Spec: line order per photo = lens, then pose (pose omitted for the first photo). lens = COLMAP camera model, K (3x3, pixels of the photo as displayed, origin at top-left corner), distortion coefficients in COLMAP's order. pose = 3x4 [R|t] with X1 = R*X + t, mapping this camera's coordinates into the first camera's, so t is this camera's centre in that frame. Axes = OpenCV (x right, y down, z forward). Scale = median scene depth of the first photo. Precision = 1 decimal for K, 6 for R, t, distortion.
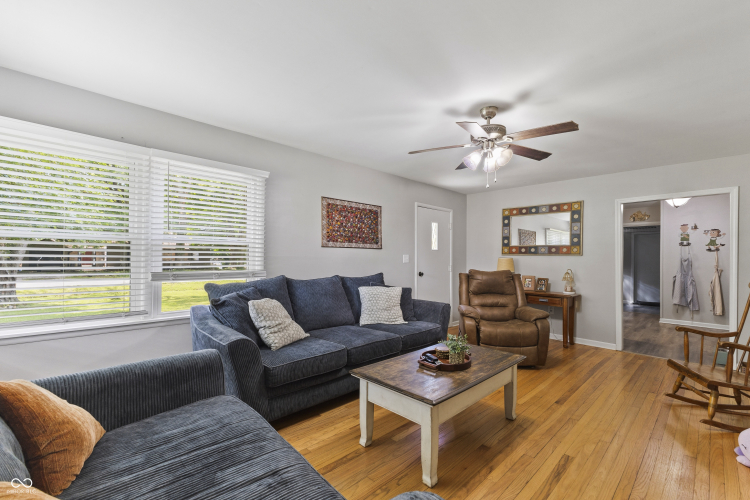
lens RADIAL K [[323.1, 0, 378.2], [0, 323.1, 255.2], [0, 0, 1]] dist [-0.000467, 0.000012]
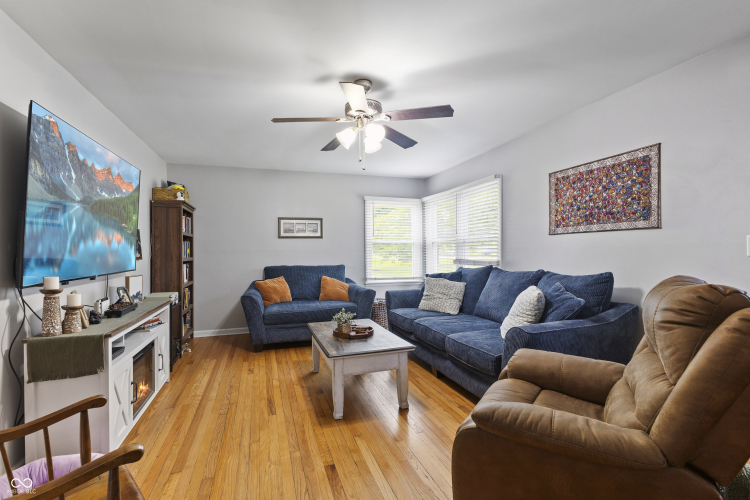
lens RADIAL K [[348.7, 0, 376.8], [0, 348.7, 250.4], [0, 0, 1]] dist [-0.000795, -0.000002]
pose [[-0.432212, -0.004787, -0.901759, 0.691675], [0.019225, 0.999710, -0.014521, 0.015491], [0.901567, -0.023613, -0.431995, 0.834919]]
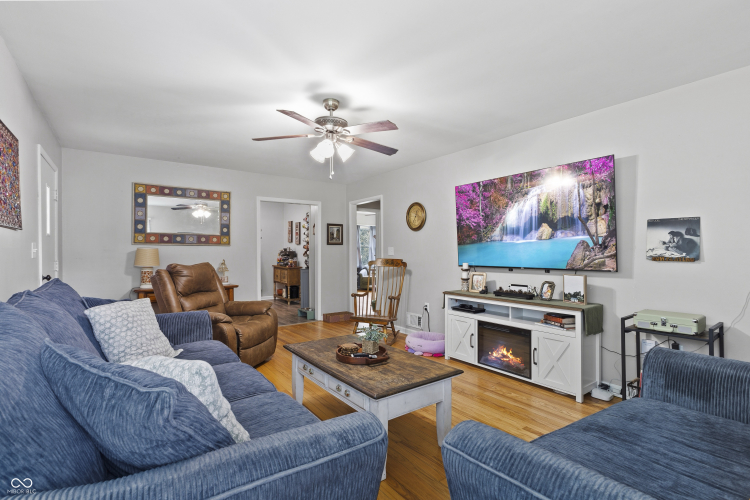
lens RADIAL K [[348.7, 0, 375.3], [0, 348.7, 249.9], [0, 0, 1]] dist [-0.000795, -0.000002]
pose [[0.154529, -0.008610, 0.987951, -0.412462], [-0.009240, 0.999906, 0.010159, -0.000930], [-0.987945, -0.010698, 0.154435, 0.399300]]
